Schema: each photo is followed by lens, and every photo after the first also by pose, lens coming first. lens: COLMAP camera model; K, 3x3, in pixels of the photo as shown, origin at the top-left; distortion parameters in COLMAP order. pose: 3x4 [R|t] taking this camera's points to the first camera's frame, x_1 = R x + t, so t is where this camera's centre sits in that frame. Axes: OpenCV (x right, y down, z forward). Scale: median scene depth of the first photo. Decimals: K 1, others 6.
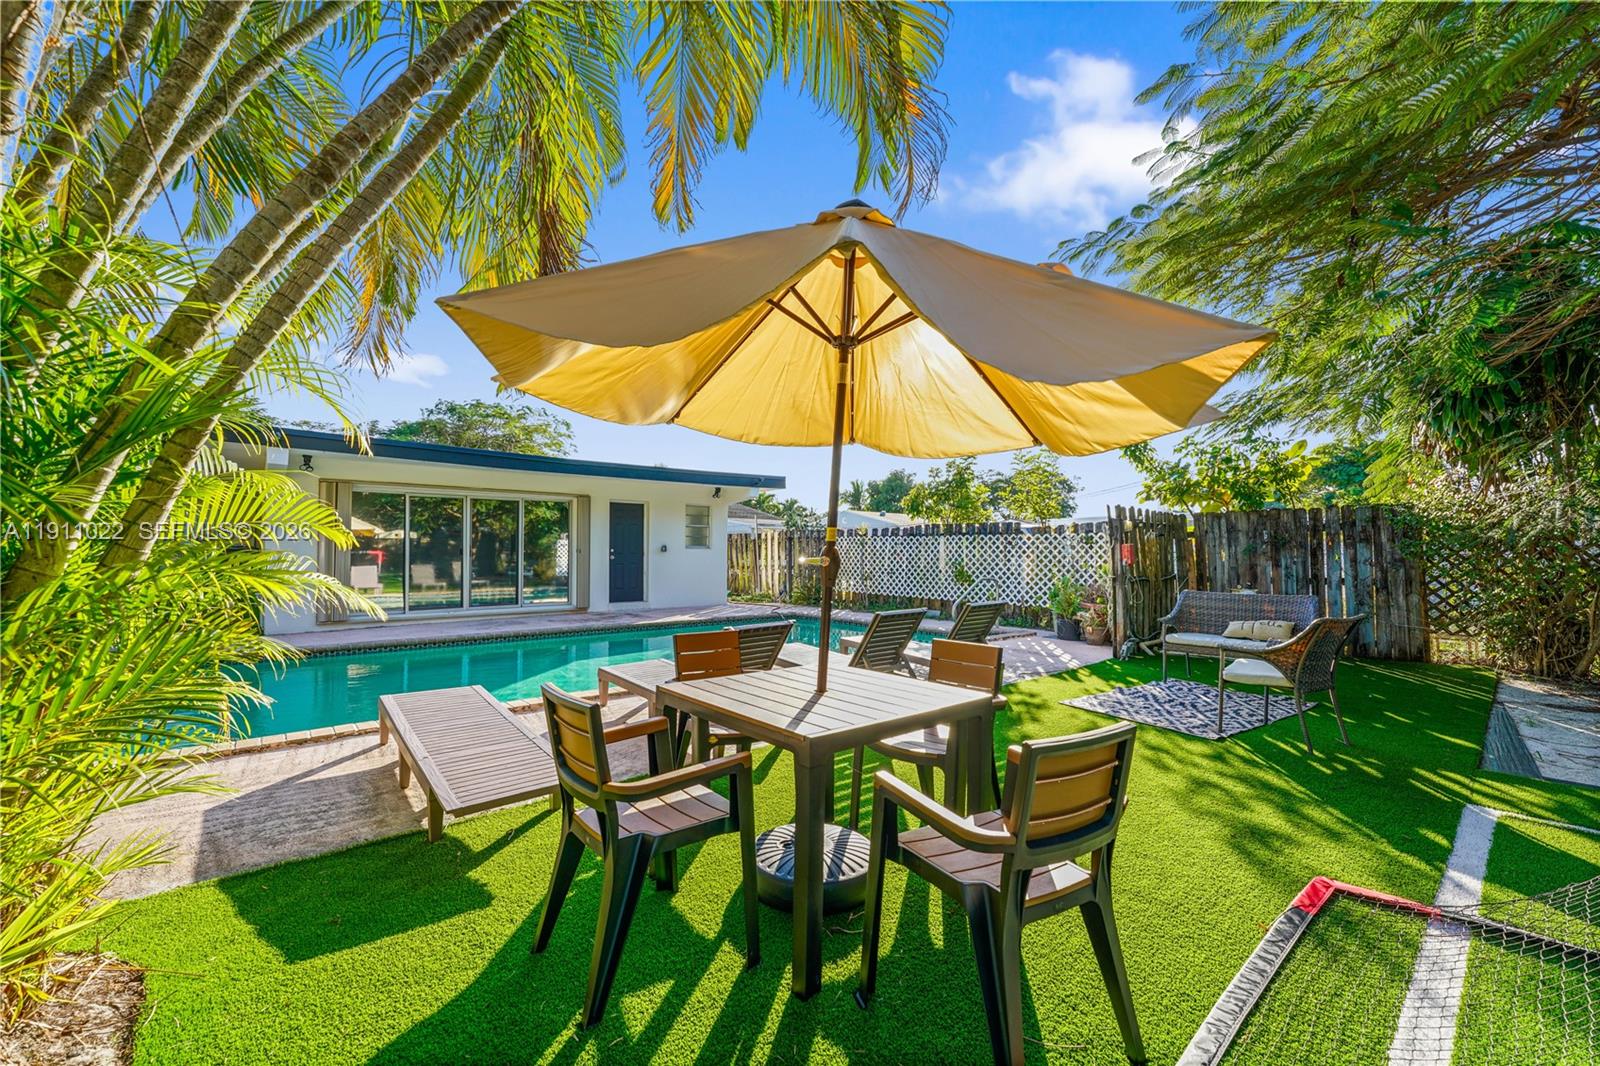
lens RADIAL K [[672.8, 0, 800.0], [0, 672.8, 533.0], [0, 0, 1]] dist [0.000113, -0.000015]
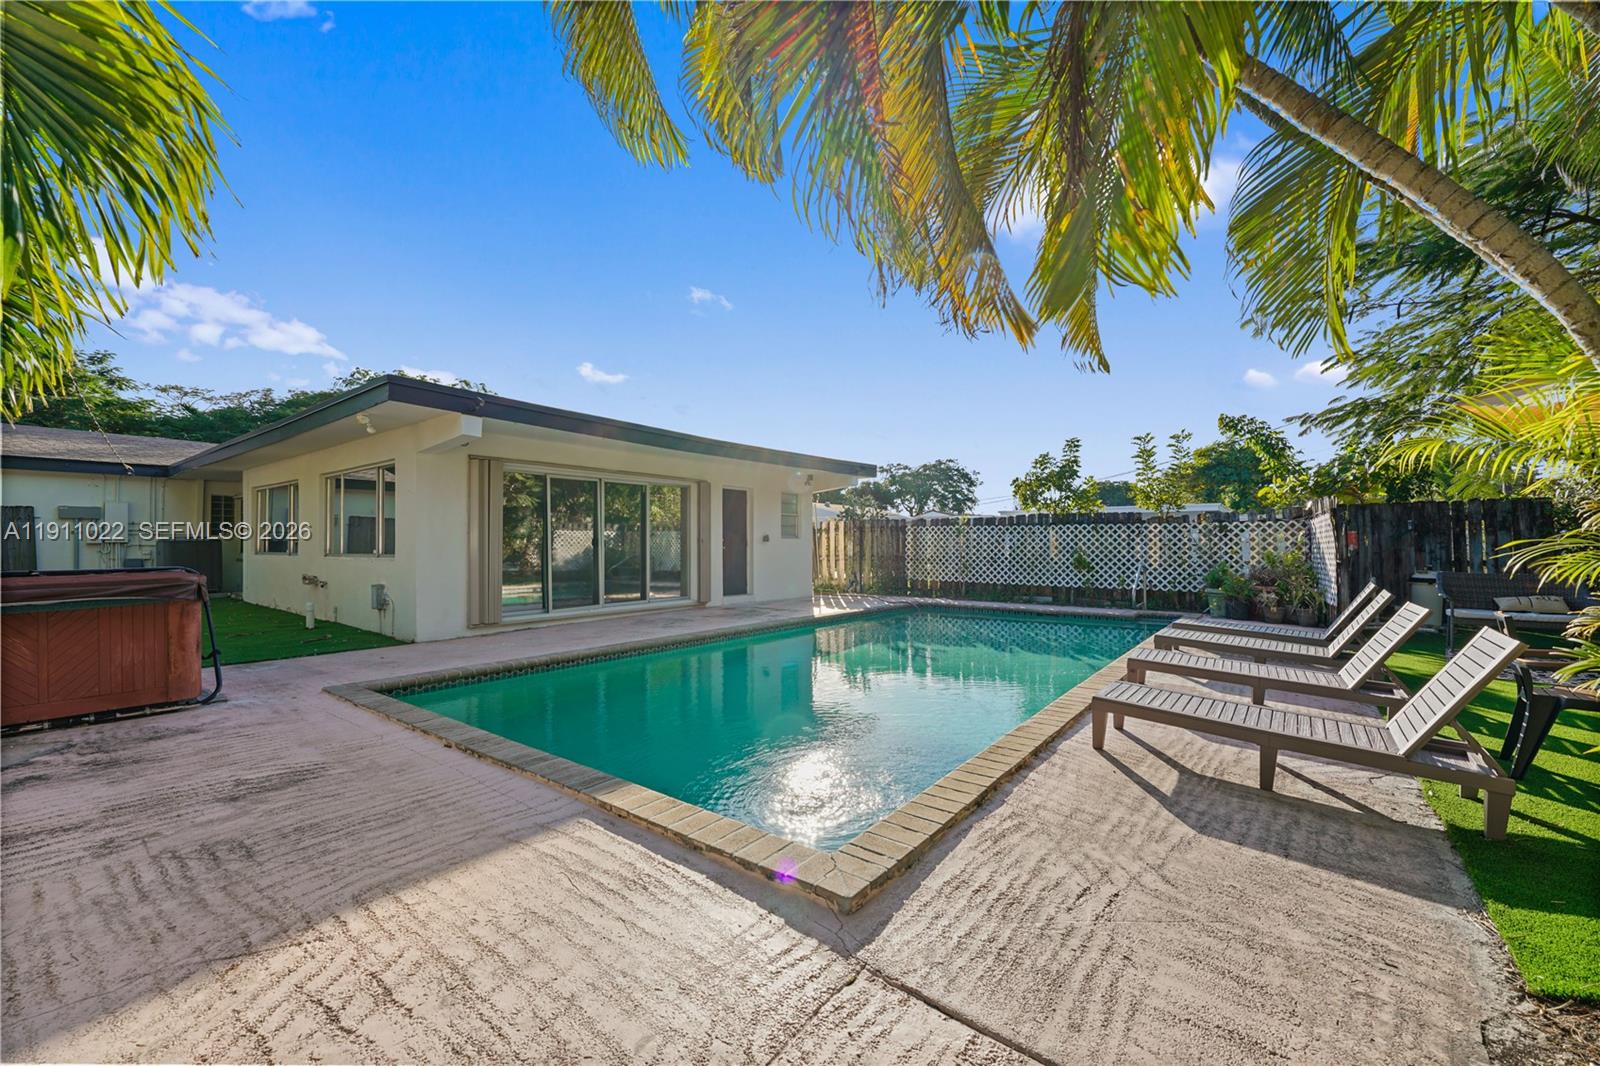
lens RADIAL K [[672.8, 0, 800.0], [0, 672.8, 533.0], [0, 0, 1]] dist [0.000113, -0.000015]
pose [[0.975720, -0.000523, 0.219023, -0.417494], [-0.002229, 0.999922, 0.012320, 0.004674], [-0.219012, -0.012509, 0.975642, 0.073115]]
